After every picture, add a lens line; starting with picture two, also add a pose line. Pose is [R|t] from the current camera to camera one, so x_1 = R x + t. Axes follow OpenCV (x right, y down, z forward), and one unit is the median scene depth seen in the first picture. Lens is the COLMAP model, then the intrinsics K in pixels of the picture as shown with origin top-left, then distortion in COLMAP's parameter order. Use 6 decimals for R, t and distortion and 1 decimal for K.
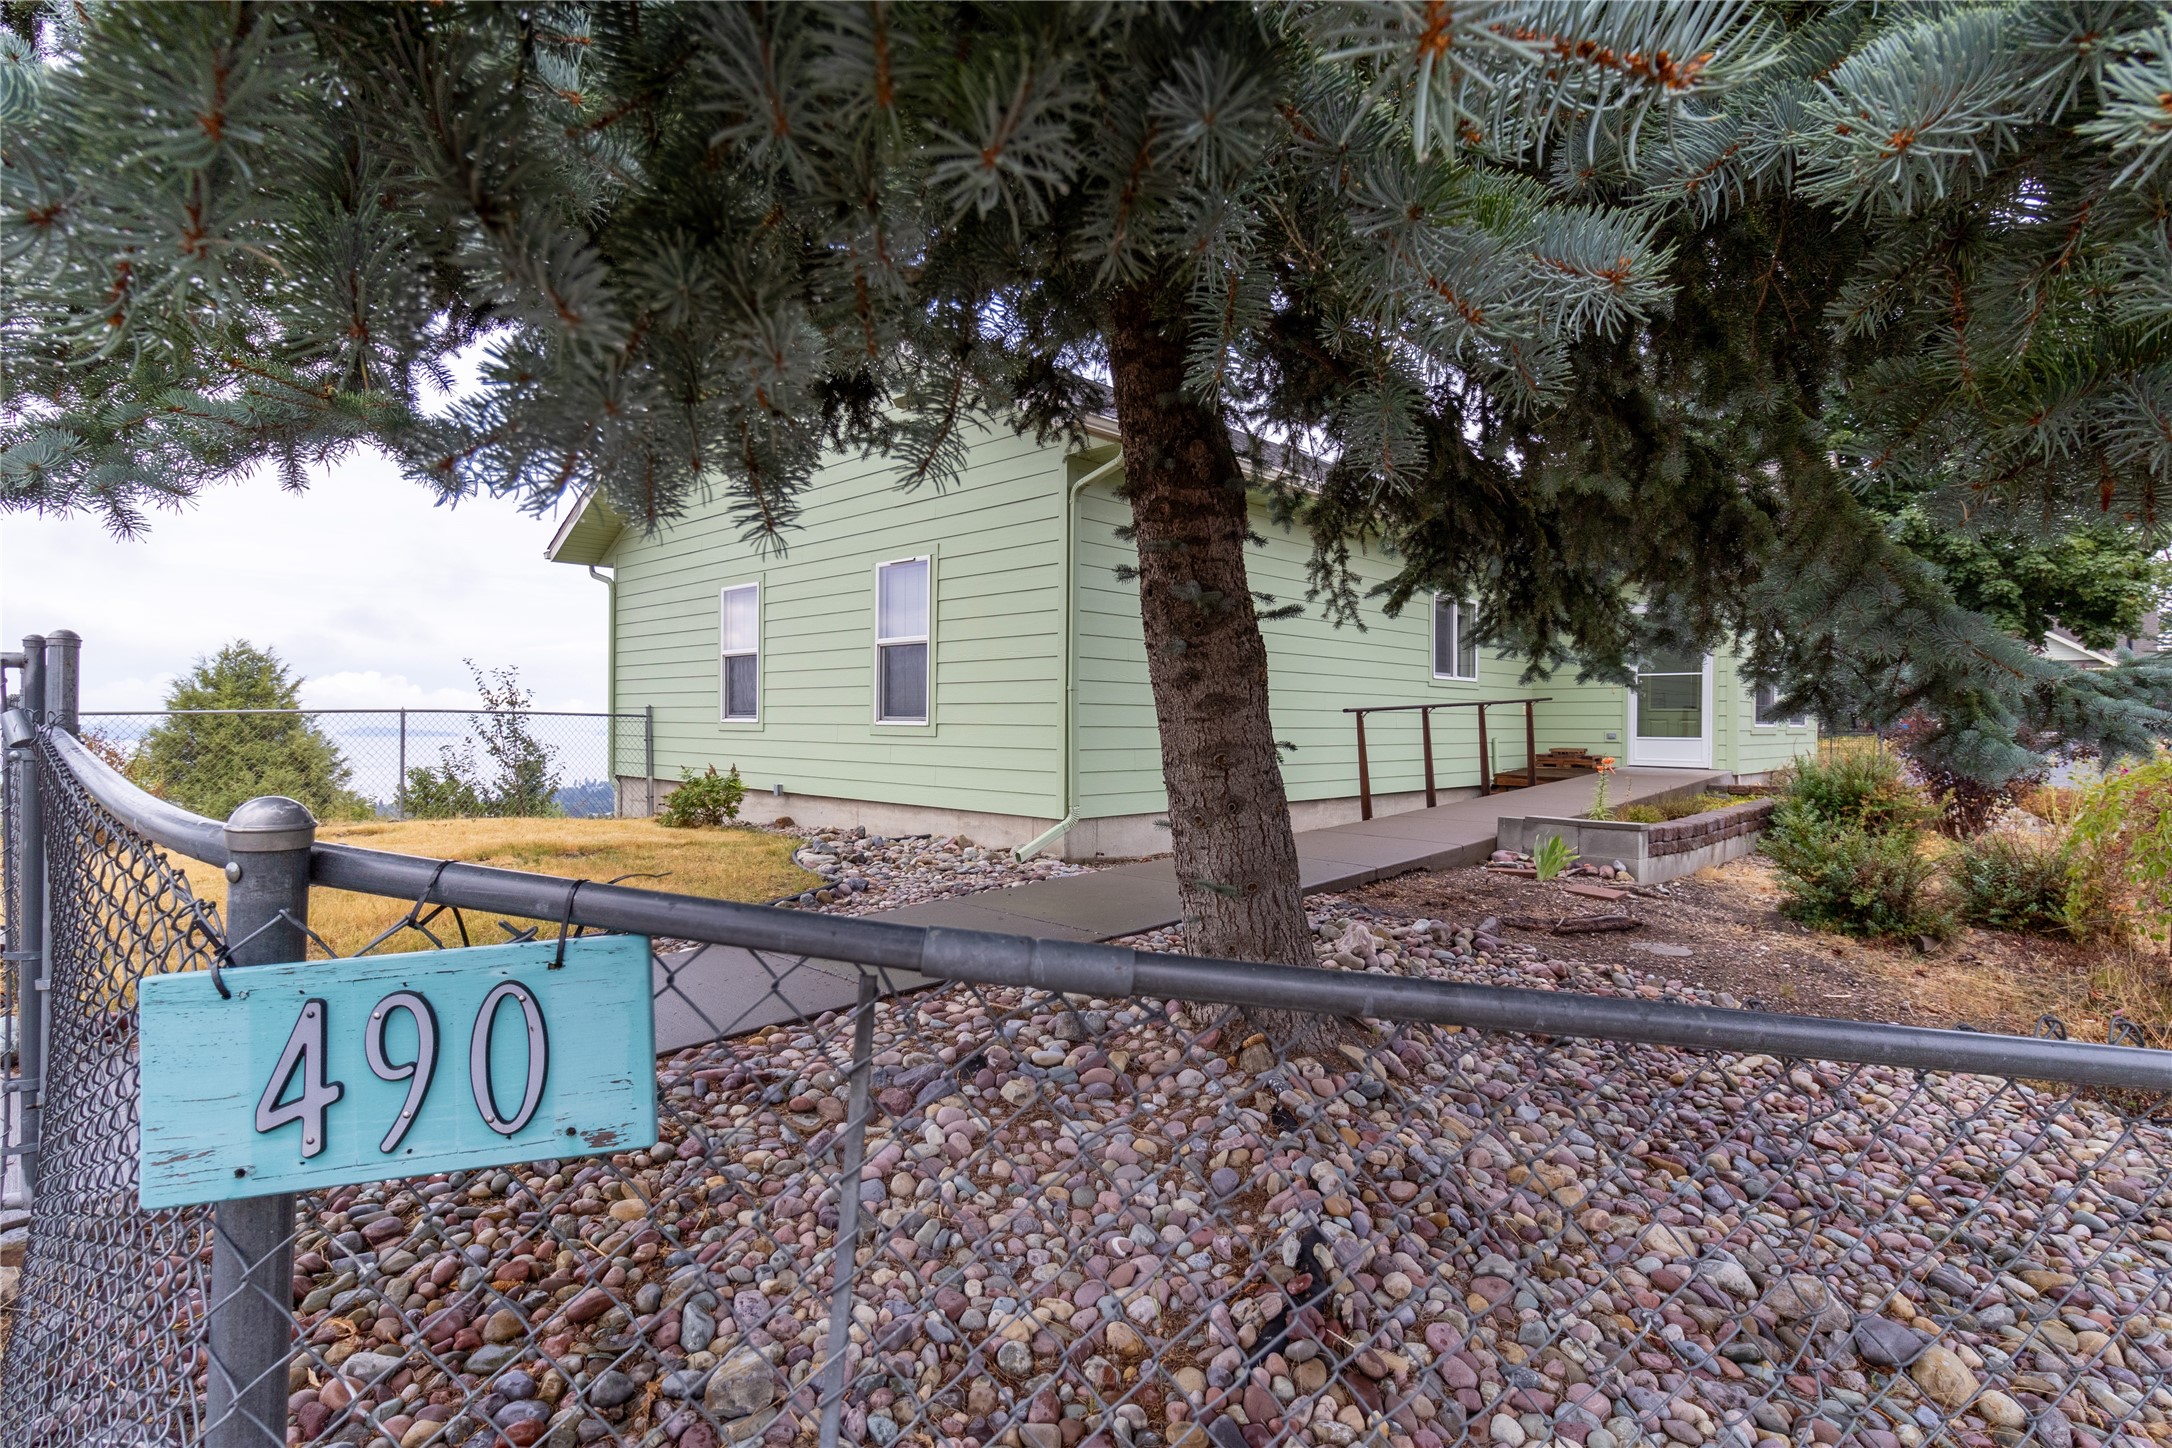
lens RADIAL K [[1088.1, 0, 1093.3], [0, 1088.1, 730.0], [0, 0, 1]] dist [-0.003638, 0.000285]
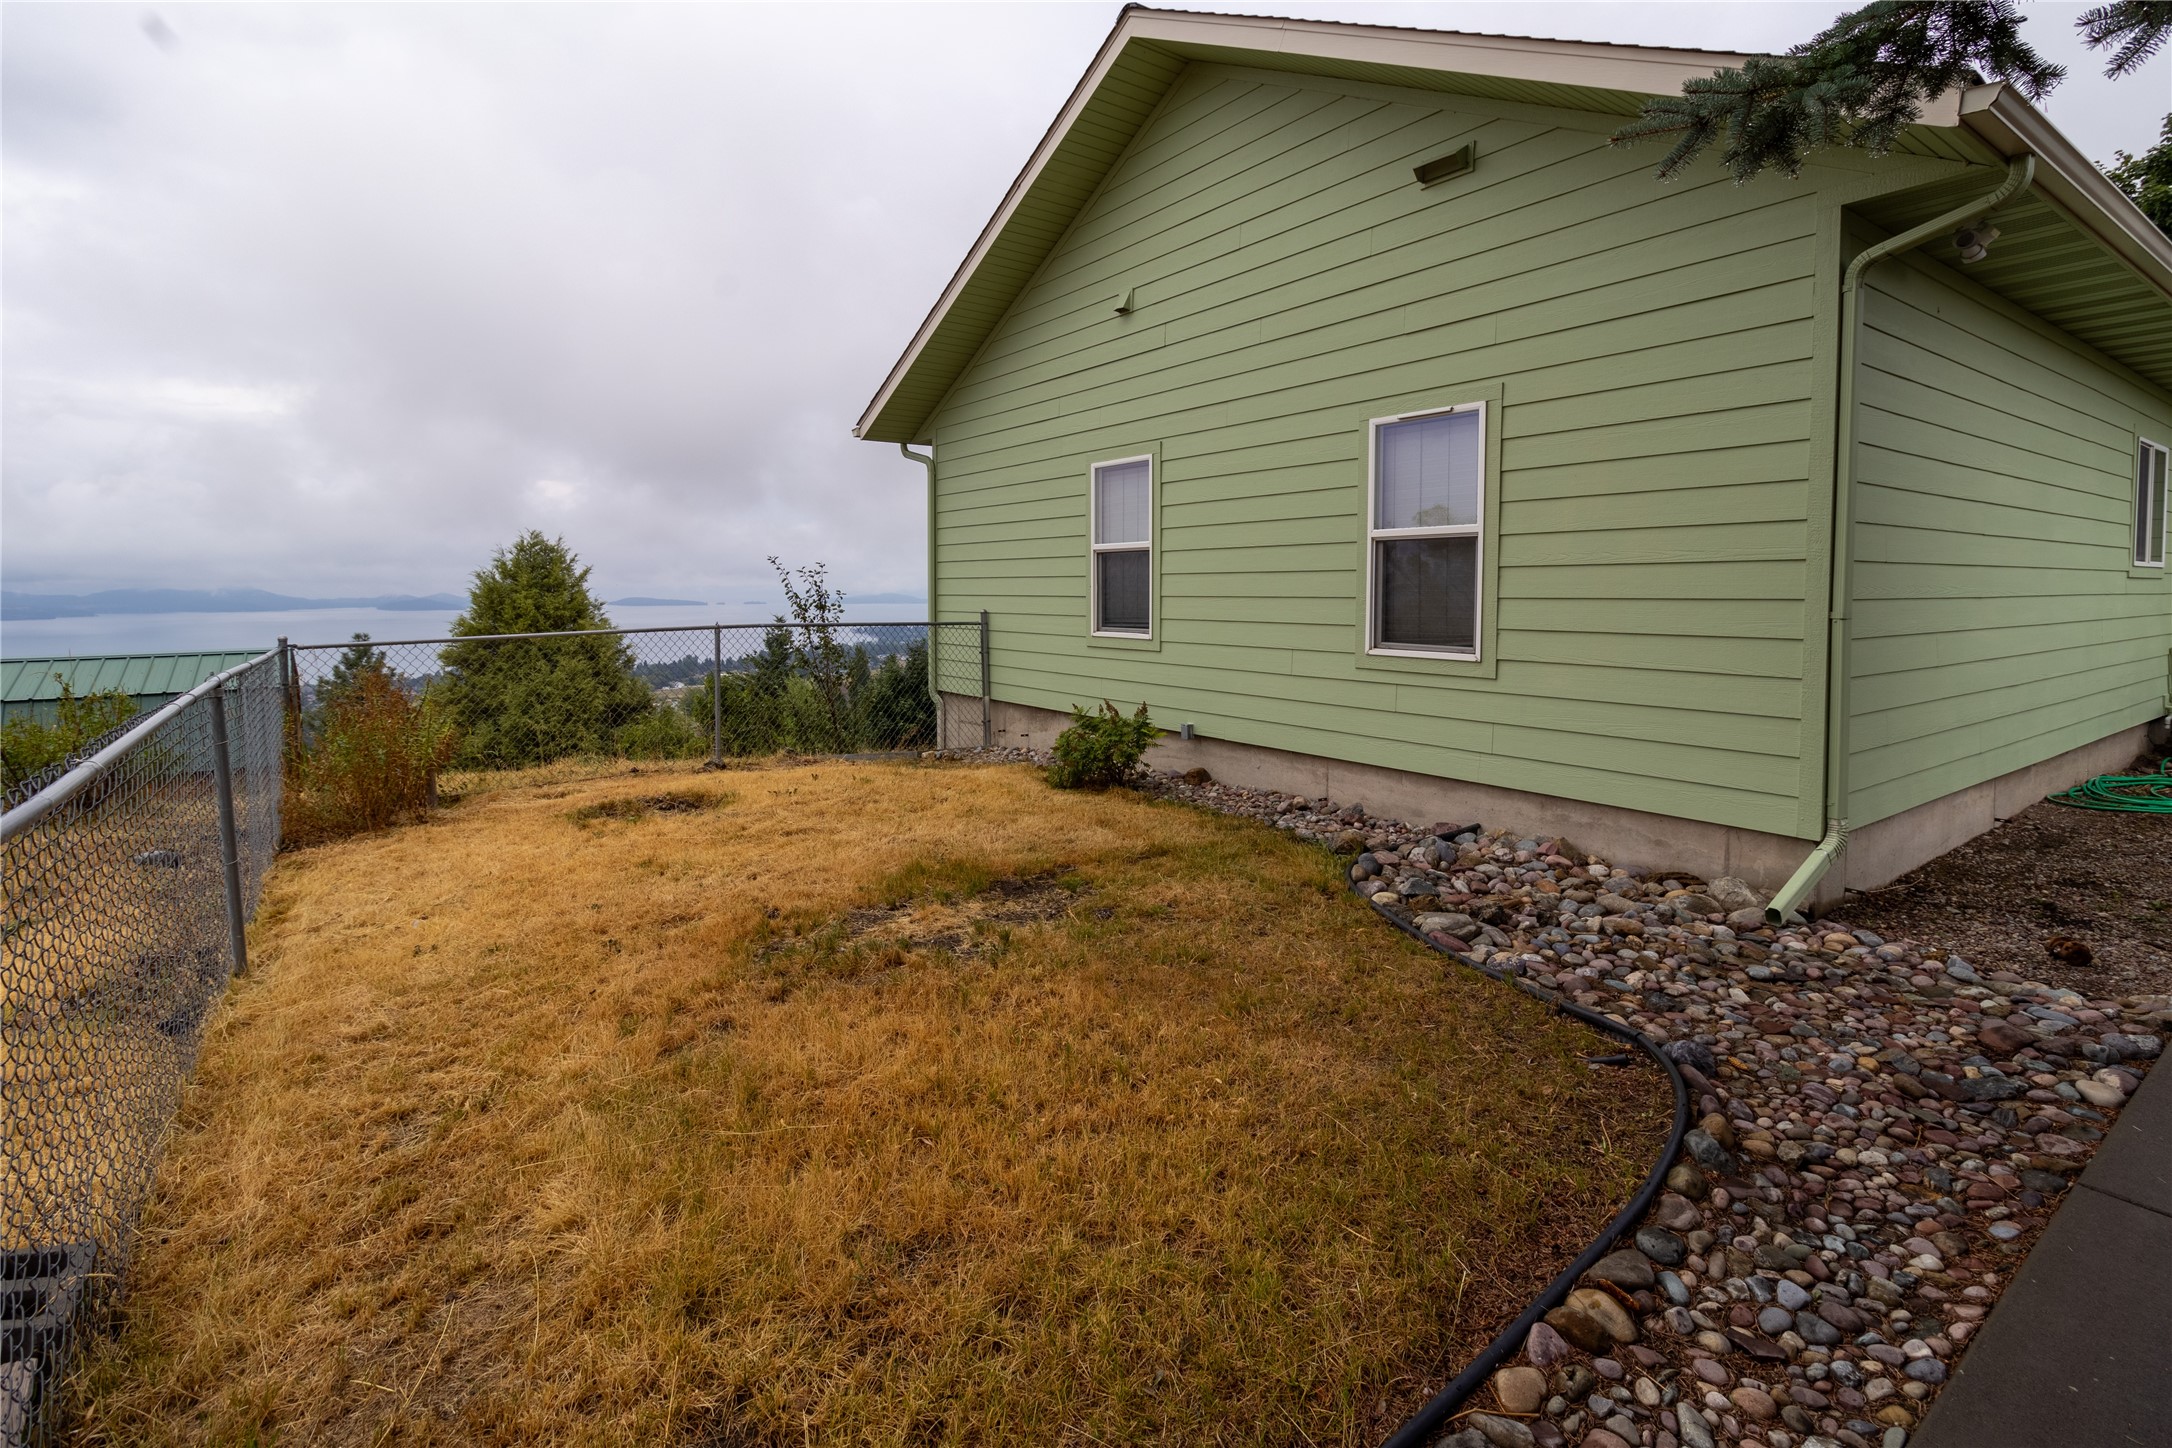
lens RADIAL K [[1019.1, 0, 1084.9], [0, 1019.1, 642.7], [0, 0, 1]] dist [0.003752, -0.000802]
pose [[0.985575, 0.001147, -0.169233, -0.698217], [0.006361, 0.999019, 0.043817, -0.109302], [0.169117, -0.044261, 0.984602, 0.861511]]
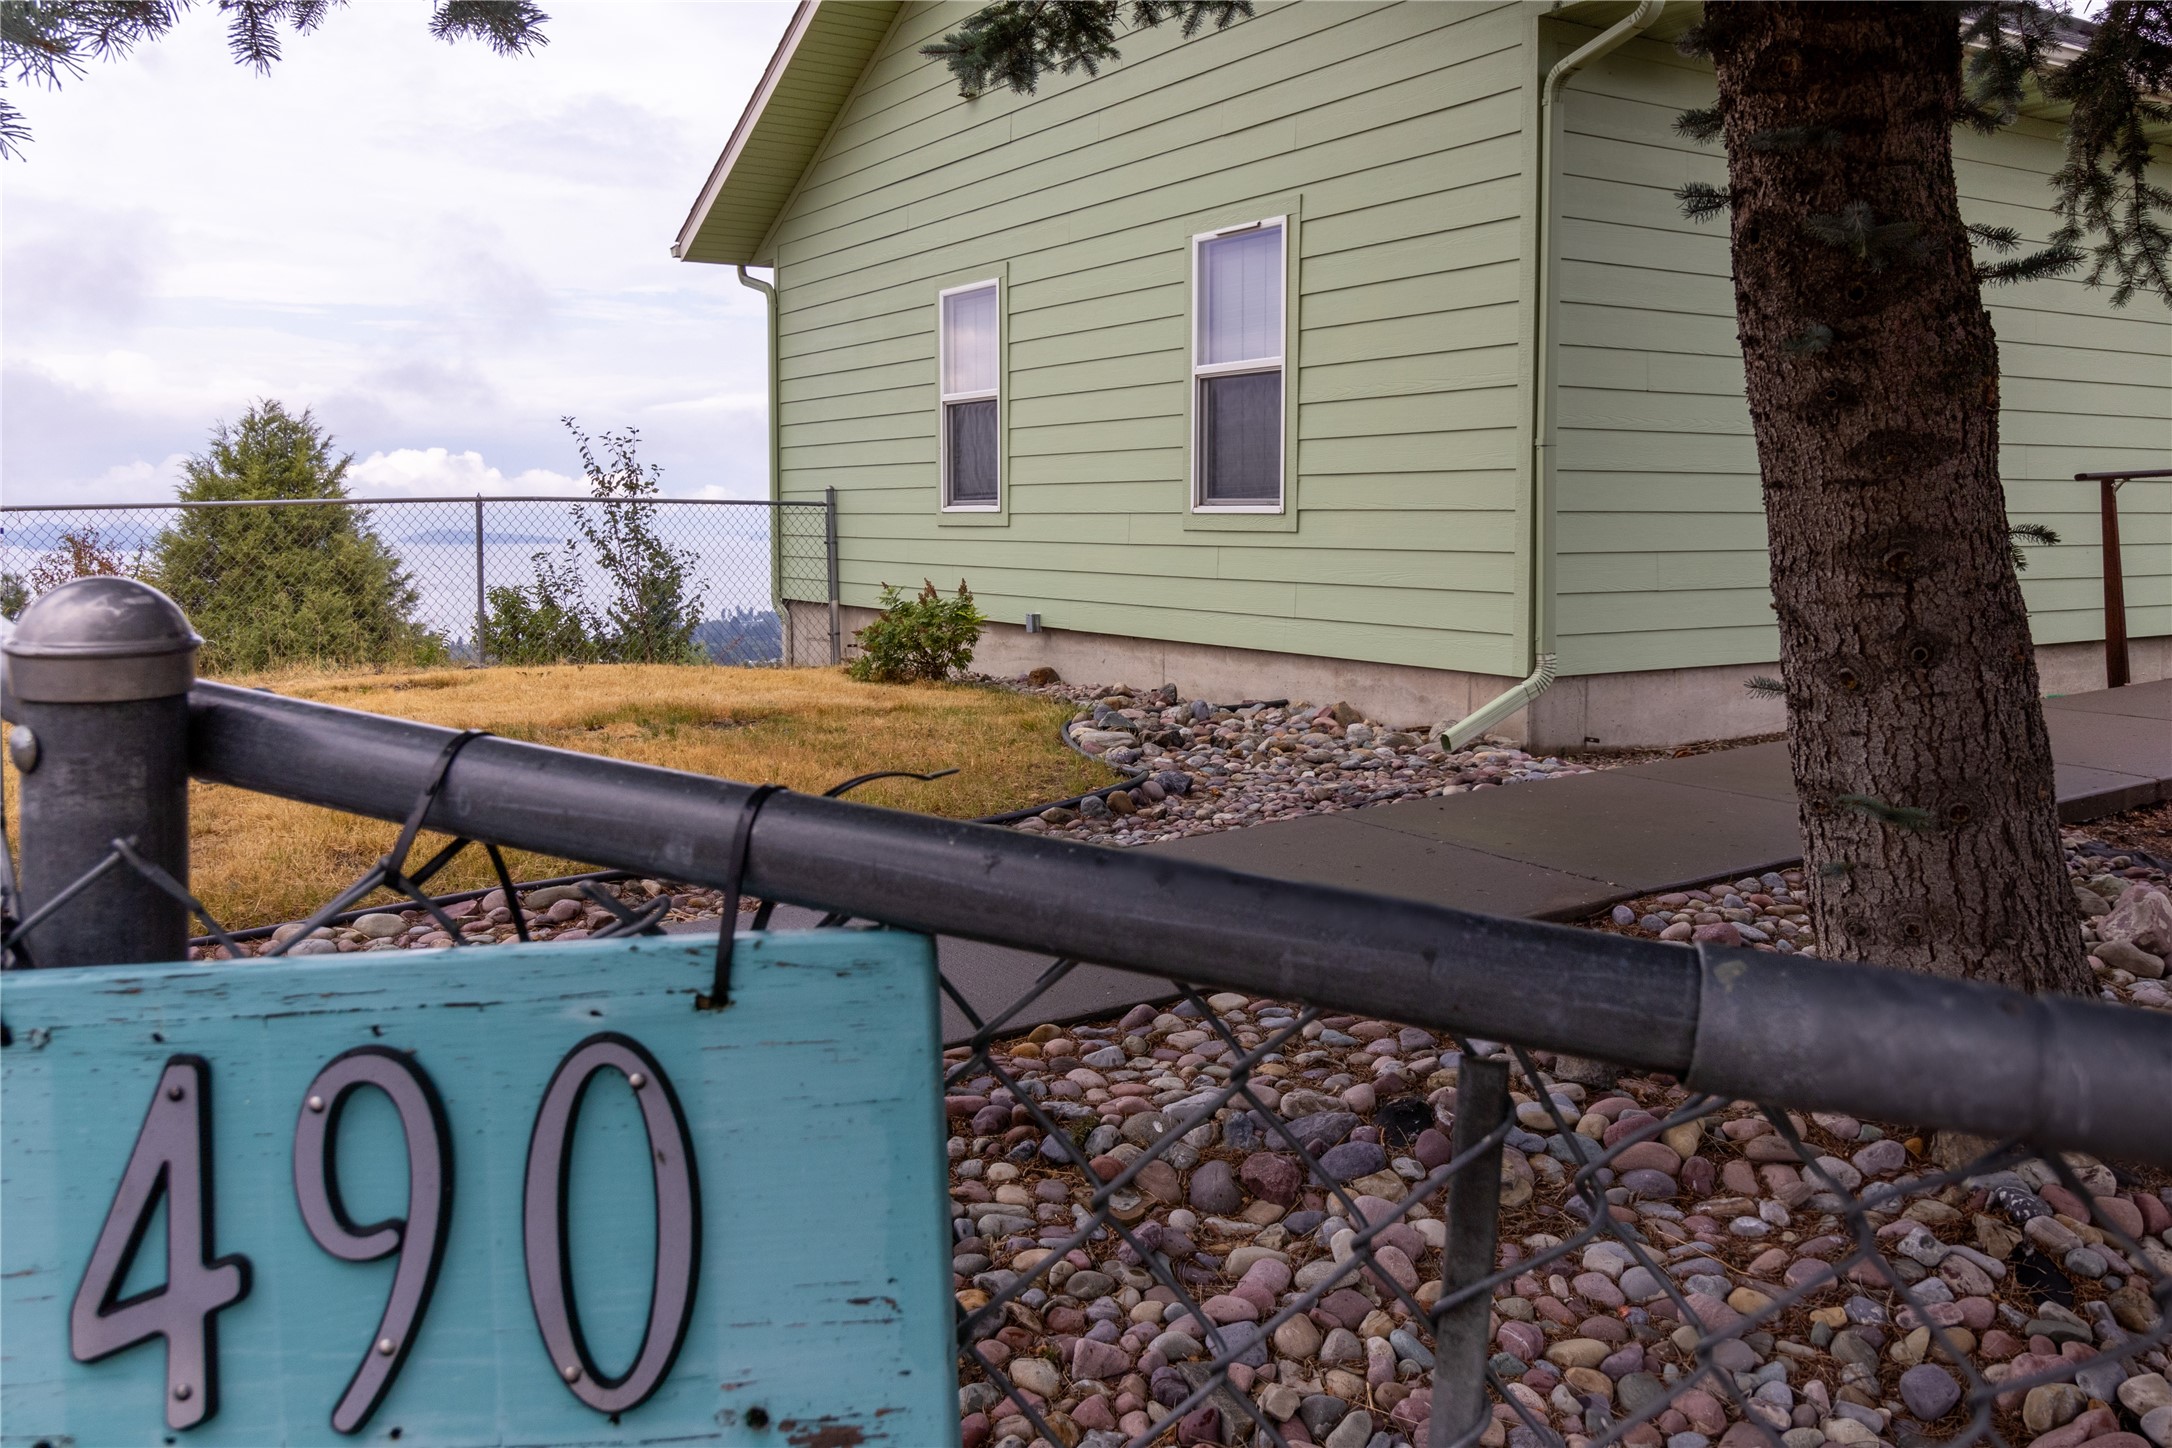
lens RADIAL K [[1812.3, 0, 1083.0], [0, 1812.3, 649.2], [0, 0, 1]] dist [-0.006706, 0.004323]
pose [[0.969318, 0.009396, -0.245631, -0.042111], [0.006992, 0.997811, 0.065763, 0.009585], [0.245711, -0.065462, 0.967130, 0.083600]]
